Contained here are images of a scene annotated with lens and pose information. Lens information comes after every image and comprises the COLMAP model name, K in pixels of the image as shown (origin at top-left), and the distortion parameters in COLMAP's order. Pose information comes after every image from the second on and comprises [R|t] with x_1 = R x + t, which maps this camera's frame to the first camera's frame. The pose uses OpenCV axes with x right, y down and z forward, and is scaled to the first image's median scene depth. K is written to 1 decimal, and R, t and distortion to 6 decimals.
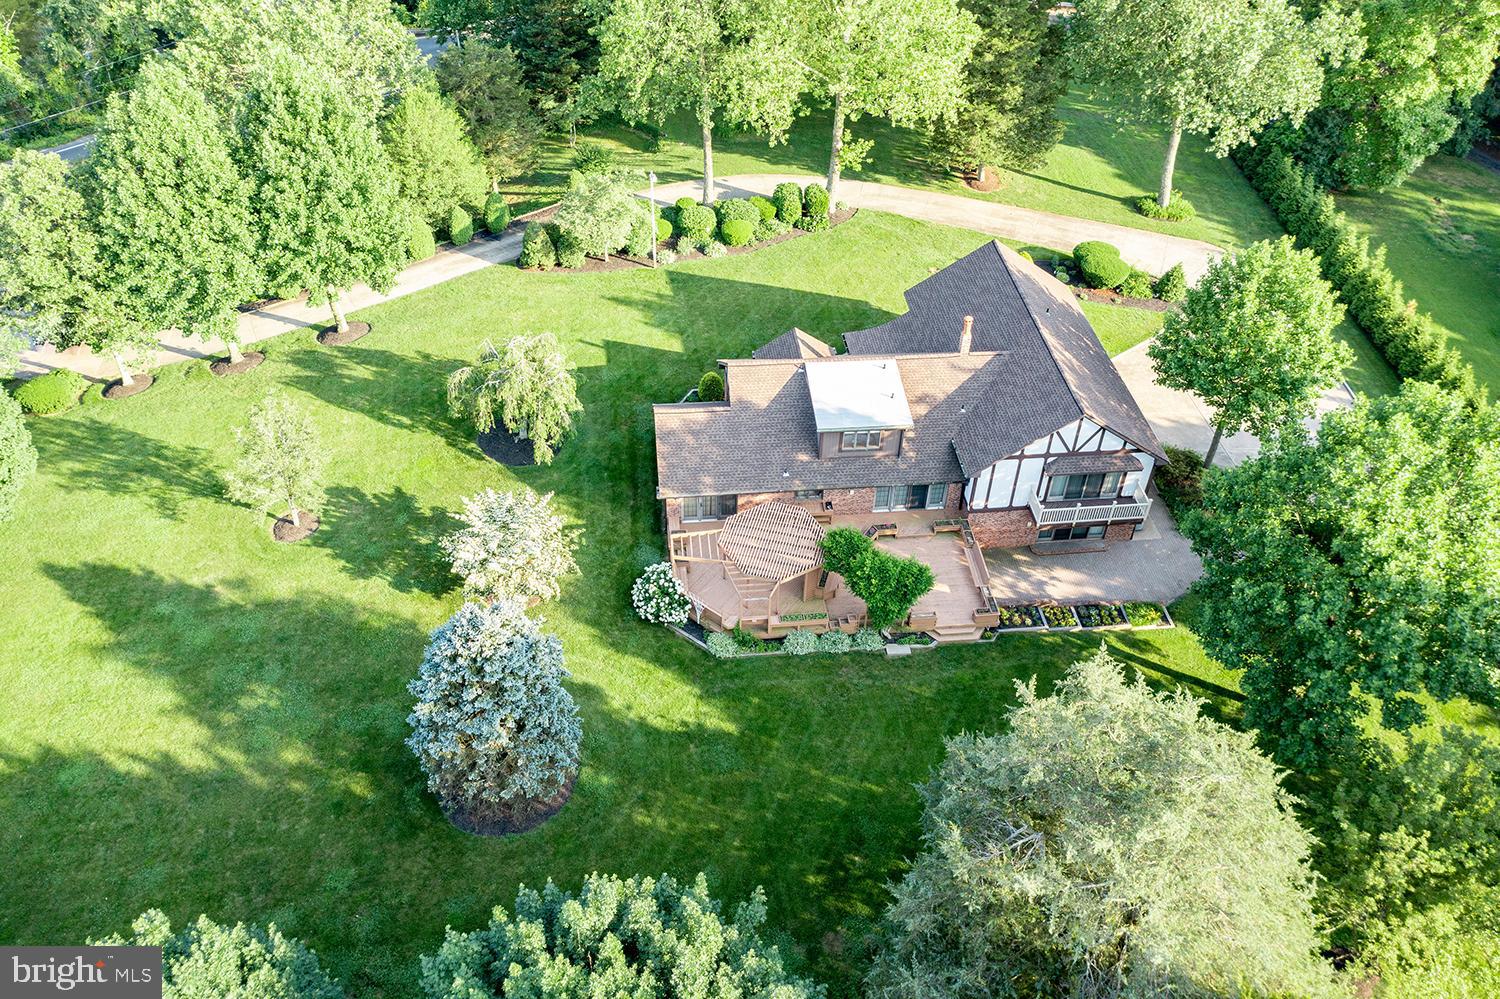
lens RADIAL K [[1221.9, 0, 750.0], [0, 1221.9, 499.5], [0, 0, 1]] dist [0.006481, 0.002850]
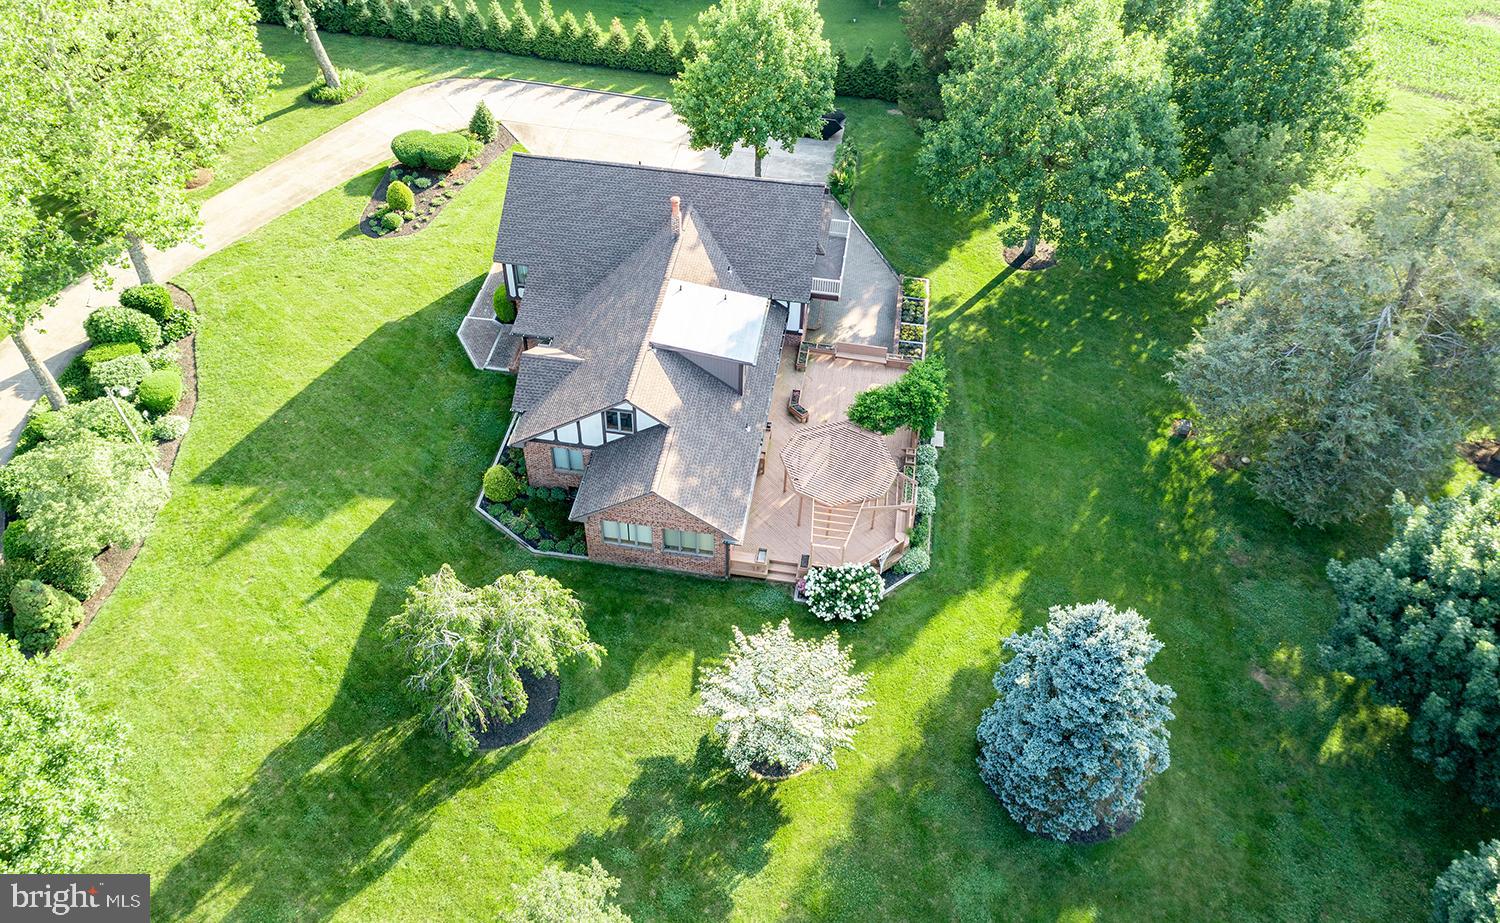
lens RADIAL K [[1147.0, 0, 750.0], [0, 1147.0, 461.5], [0, 0, 1]] dist [0.002791, 0.000659]
pose [[0.242654, -0.714524, 0.656181, -0.528496], [0.617790, 0.635324, 0.463356, -0.385454], [-0.747967, 0.292947, 0.595590, 0.462635]]
